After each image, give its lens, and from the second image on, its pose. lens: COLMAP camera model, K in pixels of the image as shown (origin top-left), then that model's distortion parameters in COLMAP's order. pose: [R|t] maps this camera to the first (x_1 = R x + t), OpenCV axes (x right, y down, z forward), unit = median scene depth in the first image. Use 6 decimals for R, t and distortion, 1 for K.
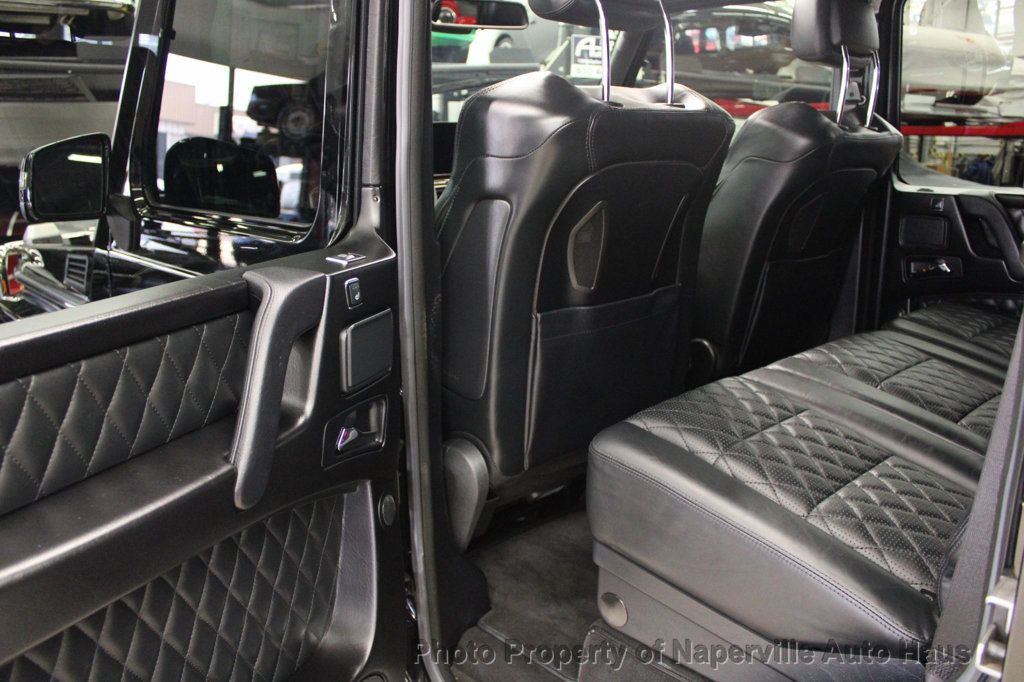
lens RADIAL K [[853.5, 0, 499.4], [0, 853.5, 333.9], [0, 0, 1]] dist [-0.149776, 0.116641]
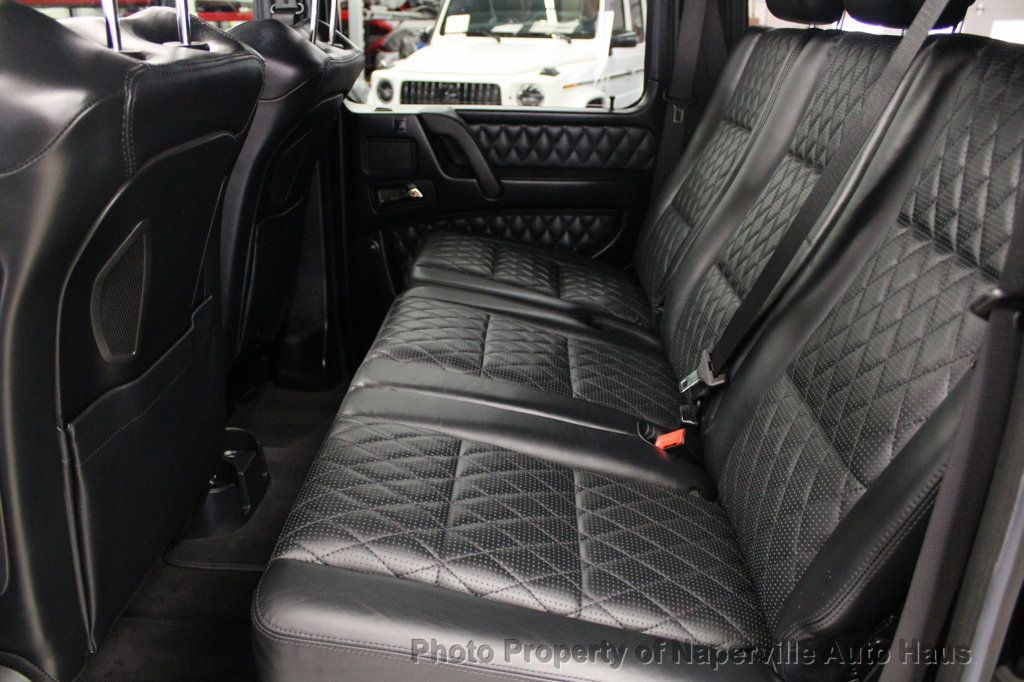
lens RADIAL K [[853.5, 0, 499.4], [0, 853.5, 333.9], [0, 0, 1]] dist [-0.149776, 0.116641]
pose [[0.701447, -0.242758, 0.670105, -0.100354], [0.153350, 0.969591, 0.190729, -0.131860], [-0.696029, -0.031026, 0.717343, 0.344508]]
